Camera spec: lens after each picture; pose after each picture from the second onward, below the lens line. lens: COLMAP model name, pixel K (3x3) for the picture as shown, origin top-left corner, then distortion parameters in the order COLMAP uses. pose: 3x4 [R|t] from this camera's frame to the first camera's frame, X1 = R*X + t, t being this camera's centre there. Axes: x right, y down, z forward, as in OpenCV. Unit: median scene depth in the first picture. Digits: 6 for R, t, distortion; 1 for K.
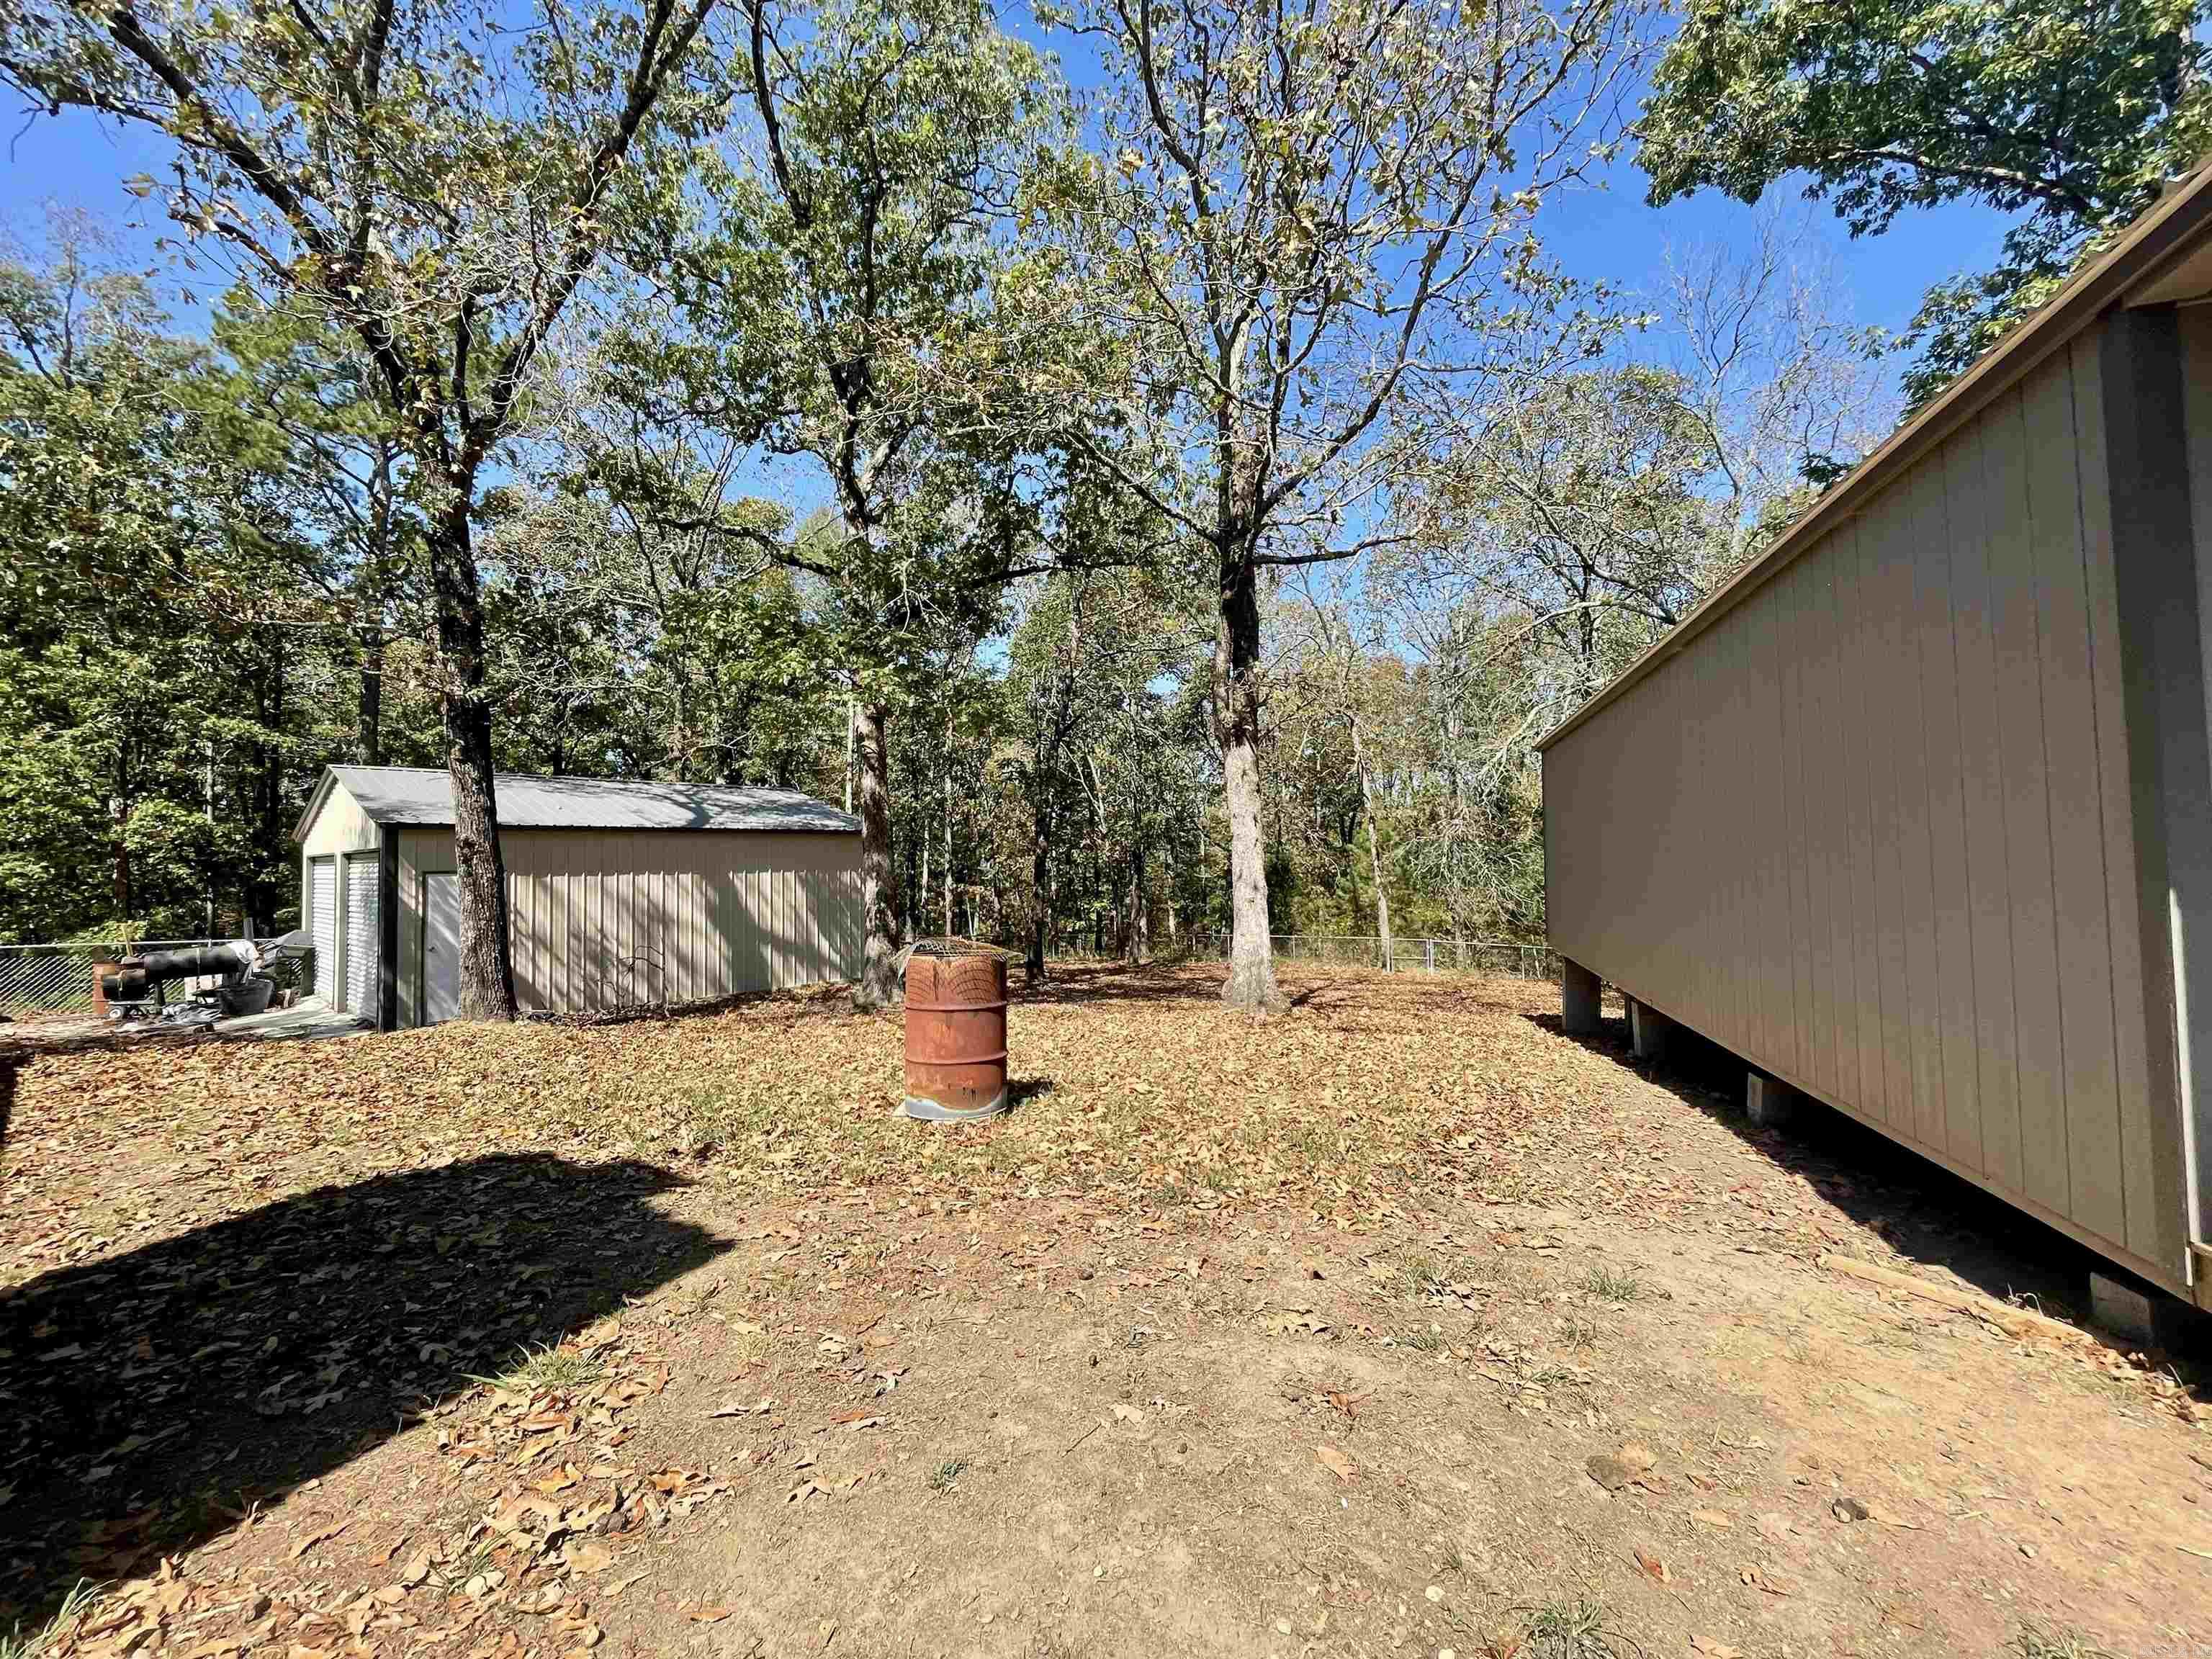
lens RADIAL K [[909.4, 0, 1105.4], [0, 909.4, 829.0], [0, 0, 1]] dist [-0.004614, 0.000768]
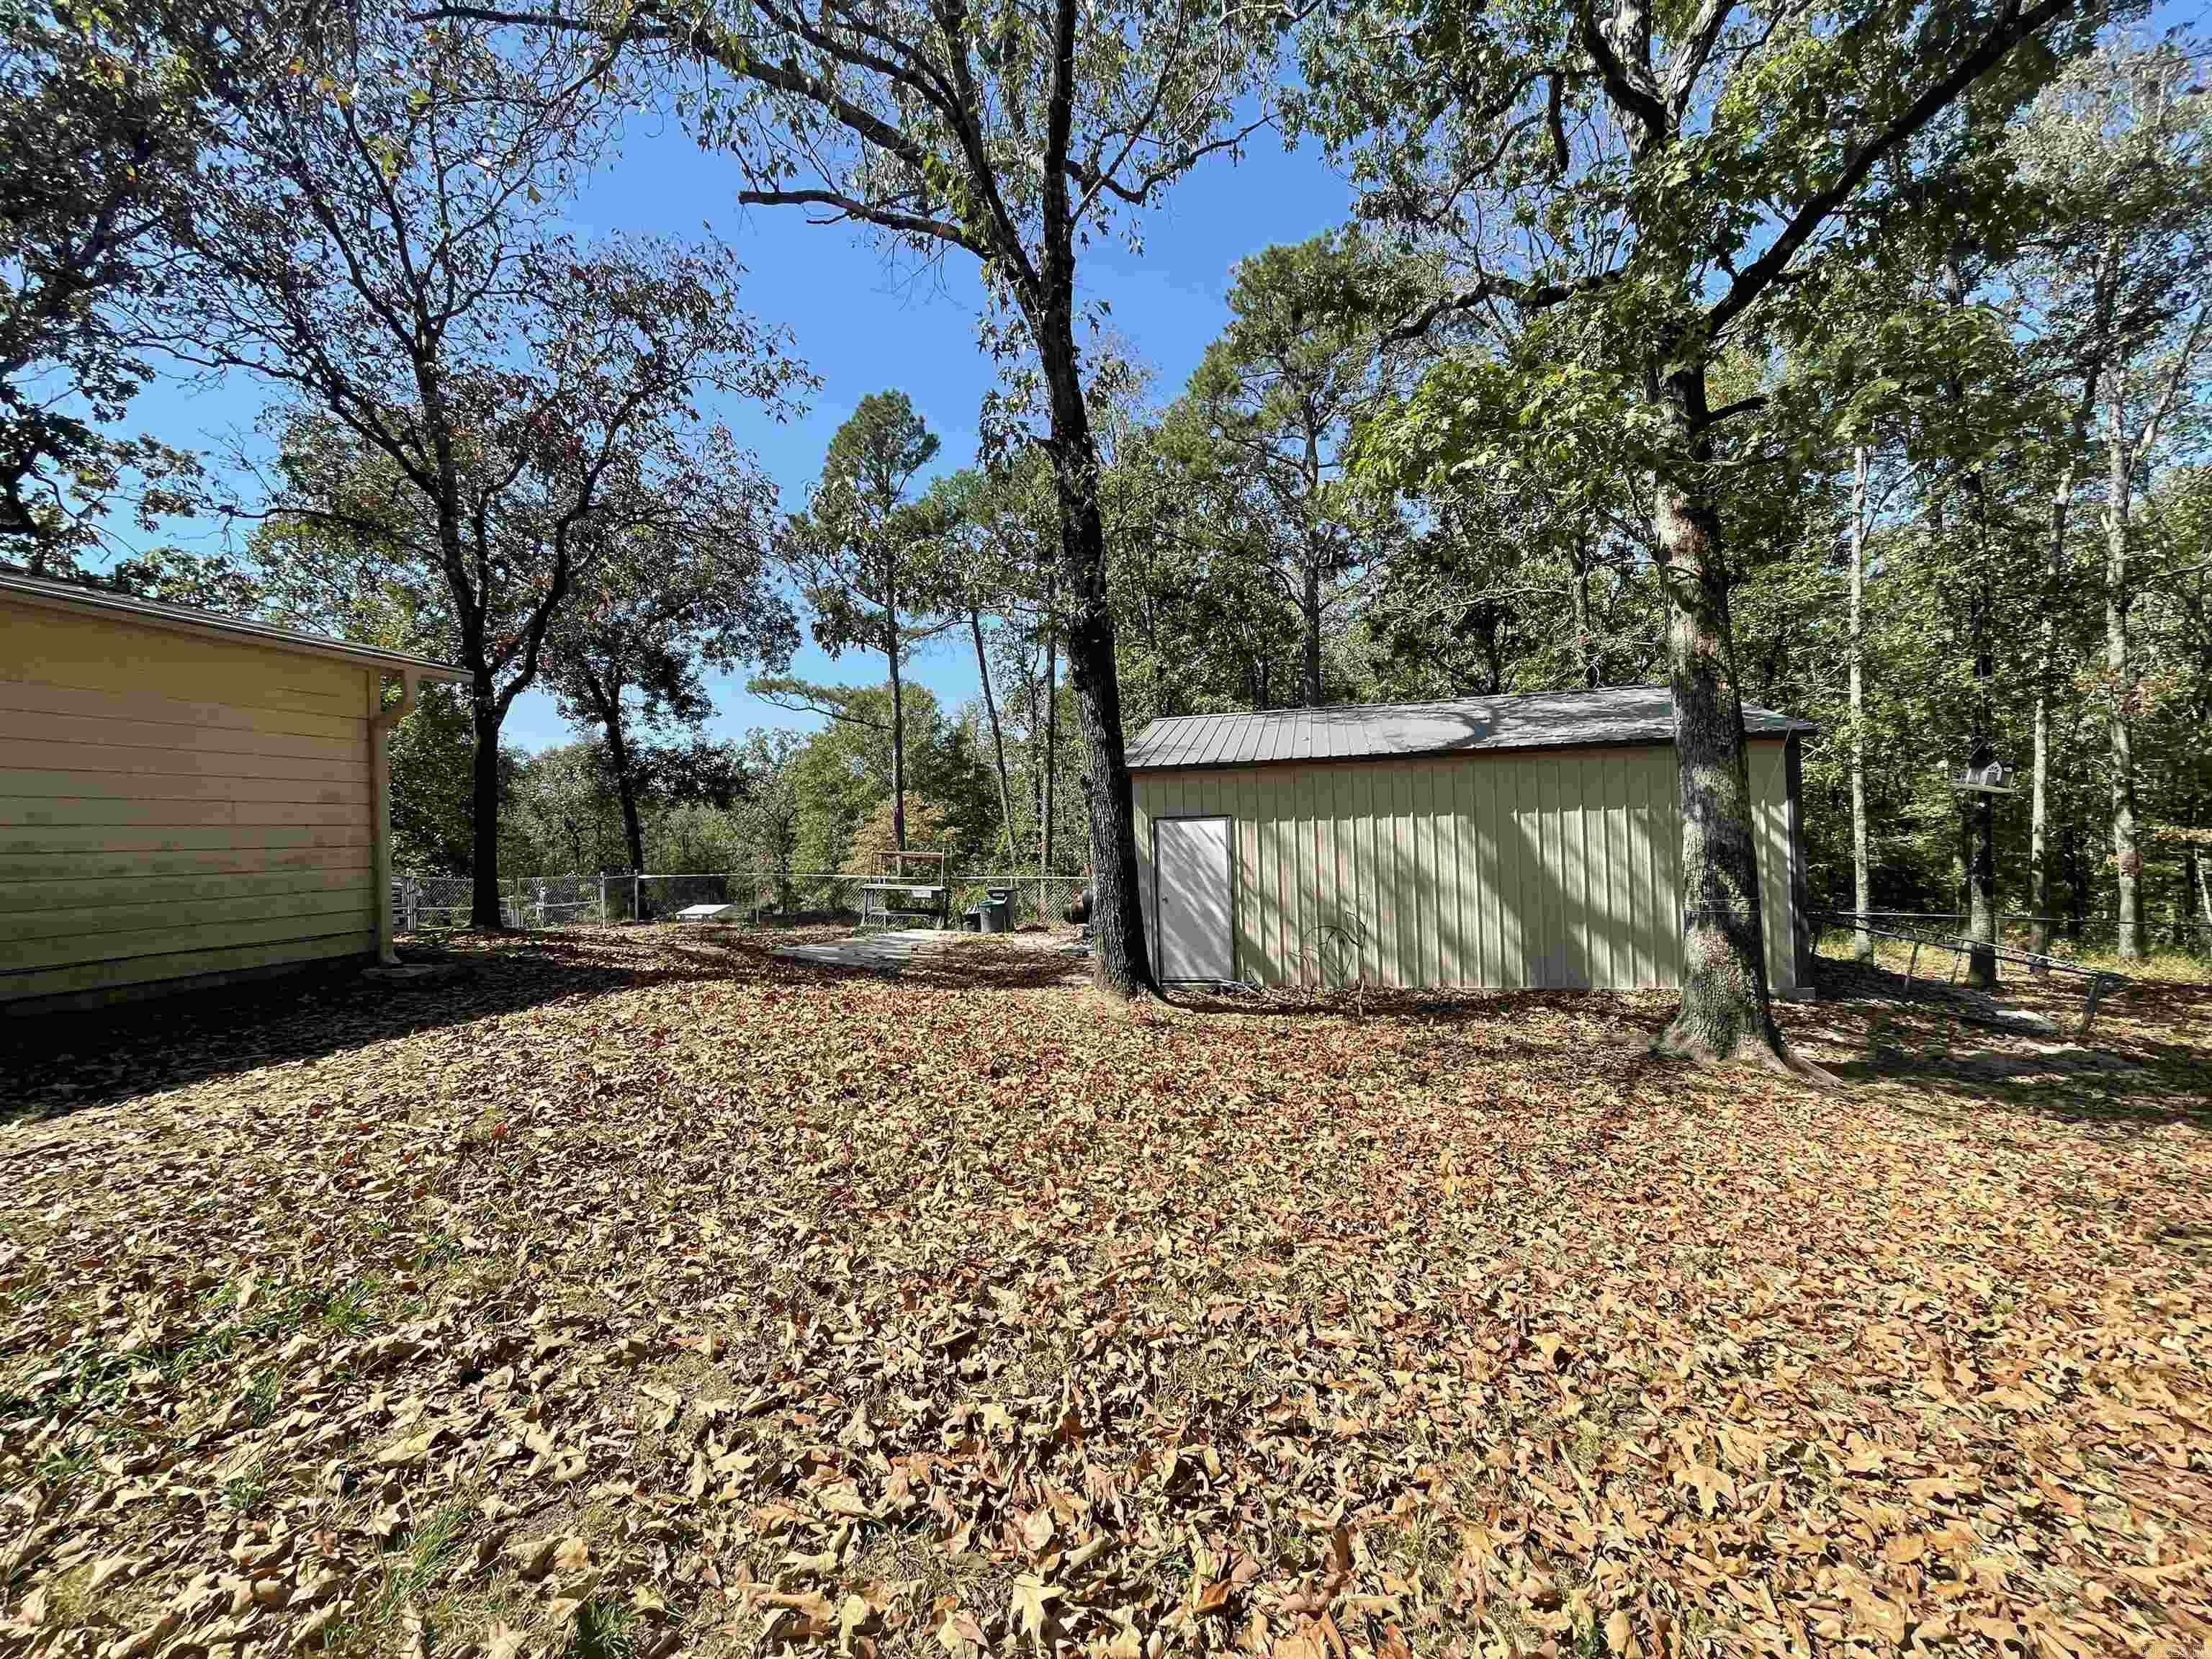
lens RADIAL K [[909.4, 0, 1107.7], [0, 909.4, 825.5], [0, 0, 1]] dist [-0.004614, 0.000768]
pose [[0.451298, -0.008245, -0.892335, 0.053361], [0.061578, 0.997861, 0.021922, 0.025173], [0.890246, -0.064842, 0.450840, 0.446999]]
